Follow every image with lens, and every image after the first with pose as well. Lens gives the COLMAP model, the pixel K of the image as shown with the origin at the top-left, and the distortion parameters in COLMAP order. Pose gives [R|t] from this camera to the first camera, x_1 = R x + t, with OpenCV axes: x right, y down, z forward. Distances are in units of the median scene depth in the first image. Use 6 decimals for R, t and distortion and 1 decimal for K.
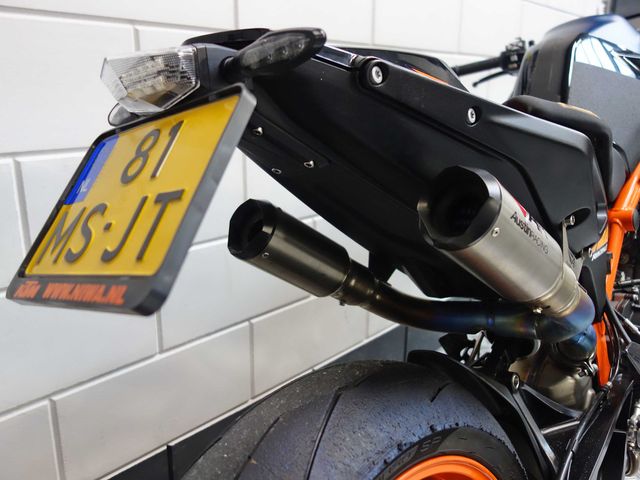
lens RADIAL K [[557.8, 0, 320.0], [0, 557.8, 240.0], [0, 0, 1]] dist [0.000873, -0.001281]
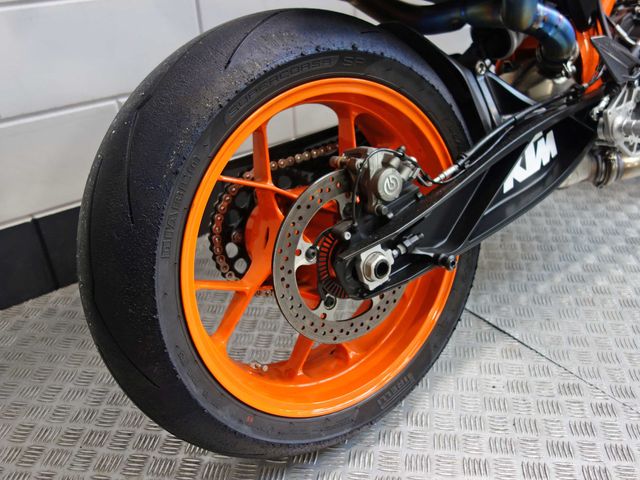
lens RADIAL K [[557.8, 0, 320.0], [0, 557.8, 240.0], [0, 0, 1]] dist [0.000873, -0.001281]
pose [[0.979467, 0.060975, -0.192161, 0.323396], [-0.006716, 0.962505, 0.271182, 0.341200], [0.201491, -0.264323, 0.943151, -0.256577]]
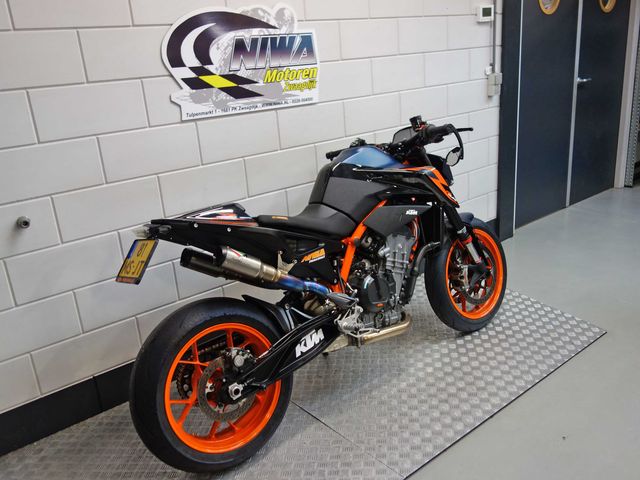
lens RADIAL K [[557.8, 0, 320.0], [0, 557.8, 240.0], [0, 0, 1]] dist [0.000873, -0.001281]
pose [[0.984153, -0.030544, -0.174671, 1.208204], [0.040221, 0.997830, 0.052131, -0.257390], [0.172700, -0.058331, 0.983246, -2.029698]]
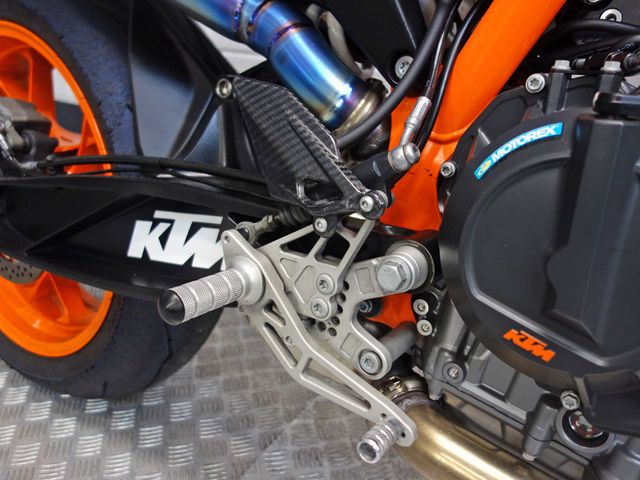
lens RADIAL K [[557.8, 0, 320.0], [0, 557.8, 240.0], [0, 0, 1]] dist [0.000873, -0.001281]
pose [[0.141603, 0.456683, -0.878287, 1.317913], [-0.245556, 0.875703, 0.415749, 0.110015], [0.958984, 0.156797, 0.236144, 1.171633]]
